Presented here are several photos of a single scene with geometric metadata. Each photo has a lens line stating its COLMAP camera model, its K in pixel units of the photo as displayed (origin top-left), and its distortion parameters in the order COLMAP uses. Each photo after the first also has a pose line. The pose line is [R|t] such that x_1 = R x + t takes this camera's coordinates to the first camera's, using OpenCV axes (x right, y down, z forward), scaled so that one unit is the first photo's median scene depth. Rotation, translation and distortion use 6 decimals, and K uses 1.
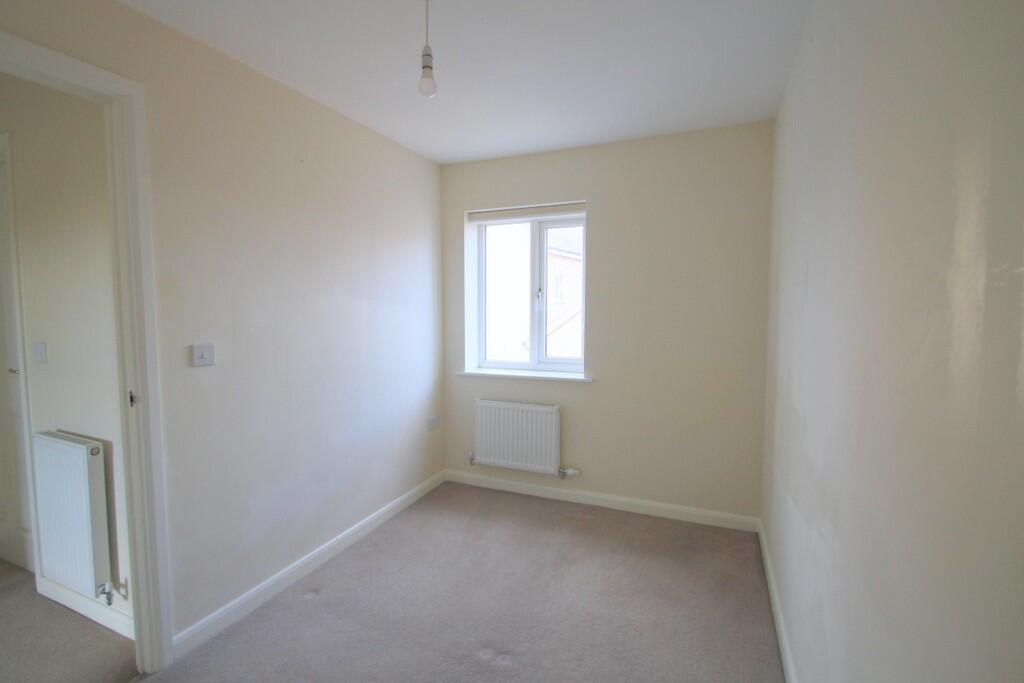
lens RADIAL K [[480.7, 0, 513.2], [0, 480.7, 343.8], [0, 0, 1]] dist [-0.001071, -0.003677]
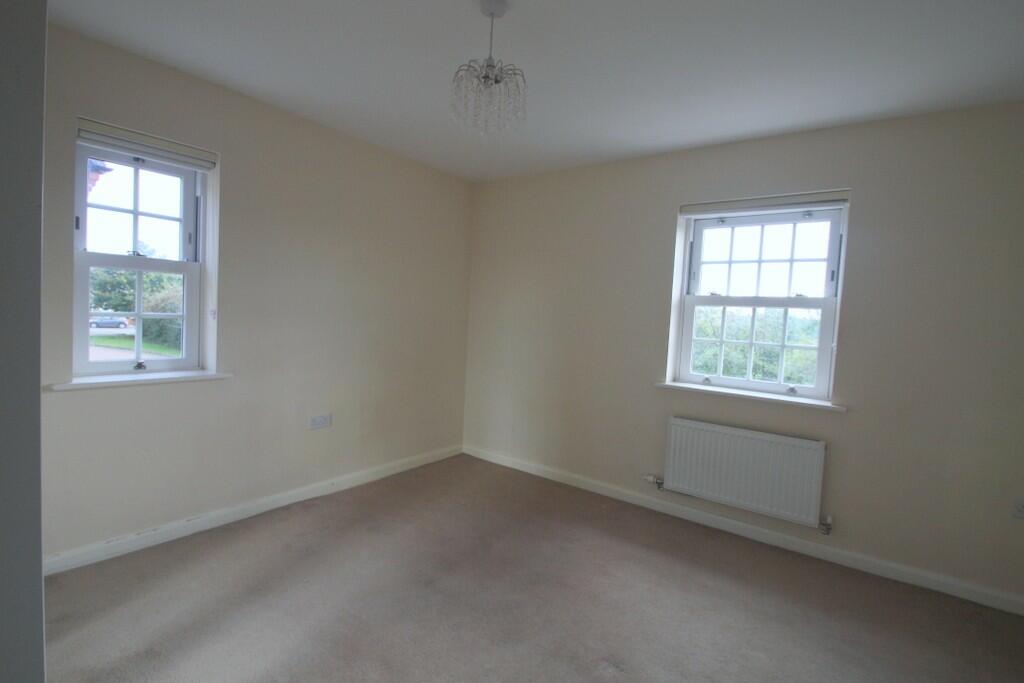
lens RADIAL K [[480.7, 0, 515.7], [0, 480.7, 344.0], [0, 0, 1]] dist [-0.001071, -0.003677]
pose [[0.979742, 0.065129, -0.189376, -0.213032], [-0.065069, 0.997859, 0.006546, -0.004976], [0.189397, 0.005909, 0.981883, 0.086035]]
